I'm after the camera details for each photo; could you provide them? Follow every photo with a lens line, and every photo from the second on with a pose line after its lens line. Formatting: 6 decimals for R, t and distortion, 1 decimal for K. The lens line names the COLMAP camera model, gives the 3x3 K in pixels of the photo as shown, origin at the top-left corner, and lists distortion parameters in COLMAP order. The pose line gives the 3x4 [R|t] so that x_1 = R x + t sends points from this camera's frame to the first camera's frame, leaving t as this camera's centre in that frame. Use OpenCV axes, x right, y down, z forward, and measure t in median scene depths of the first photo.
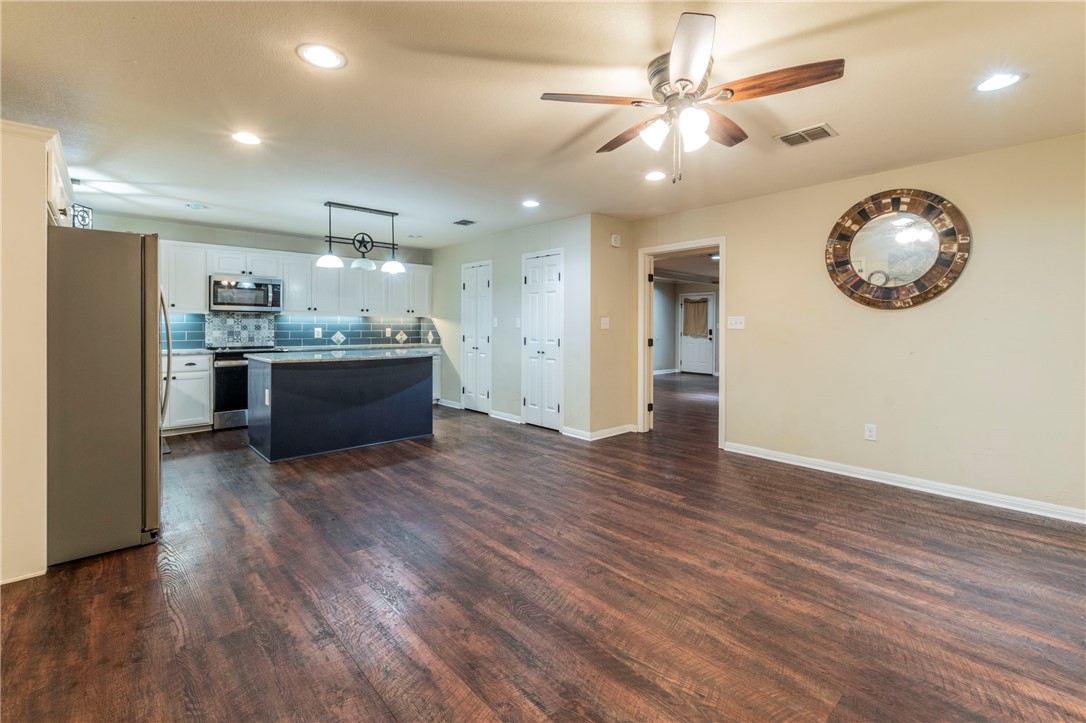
lens RADIAL K [[484.8, 0, 544.5], [0, 484.8, 325.3], [0, 0, 1]] dist [-0.000818, -0.000375]
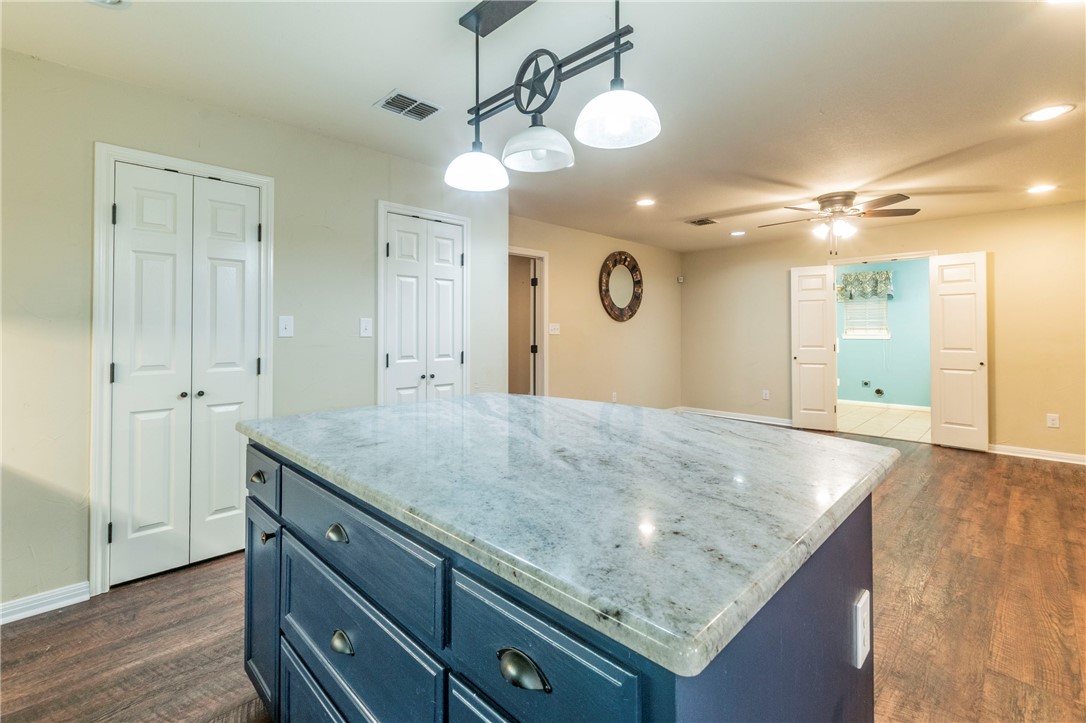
lens RADIAL K [[467.2, 0, 544.1], [0, 467.2, 325.2], [0, 0, 1]] dist [-0.000732, -0.000728]
pose [[-0.034183, 0.010386, 0.999362, -0.989592], [-0.000366, 0.999946, -0.010405, -0.003387], [-0.999416, -0.000721, -0.034178, 1.447526]]
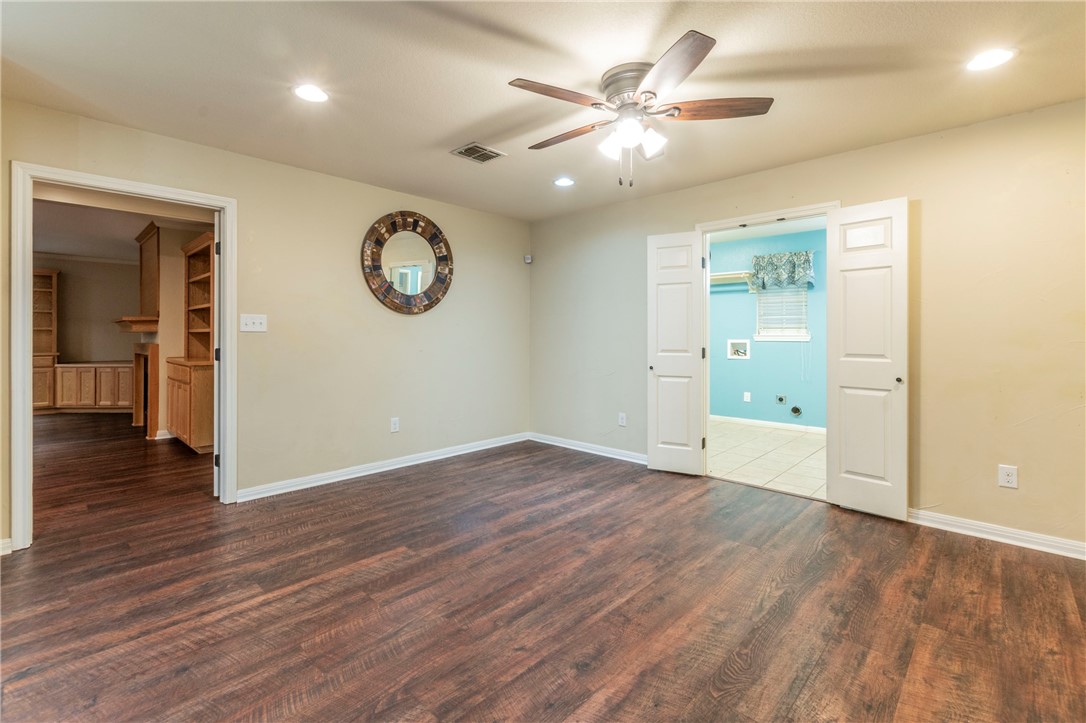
lens RADIAL K [[480.2, 0, 539.8], [0, 480.2, 333.4], [0, 0, 1]] dist [0.000919, 0.000353]
pose [[-0.074559, -0.001371, 0.997216, -0.496069], [-0.003286, 0.999994, 0.001129, 0.011487], [-0.997211, -0.003193, -0.074563, 0.845299]]
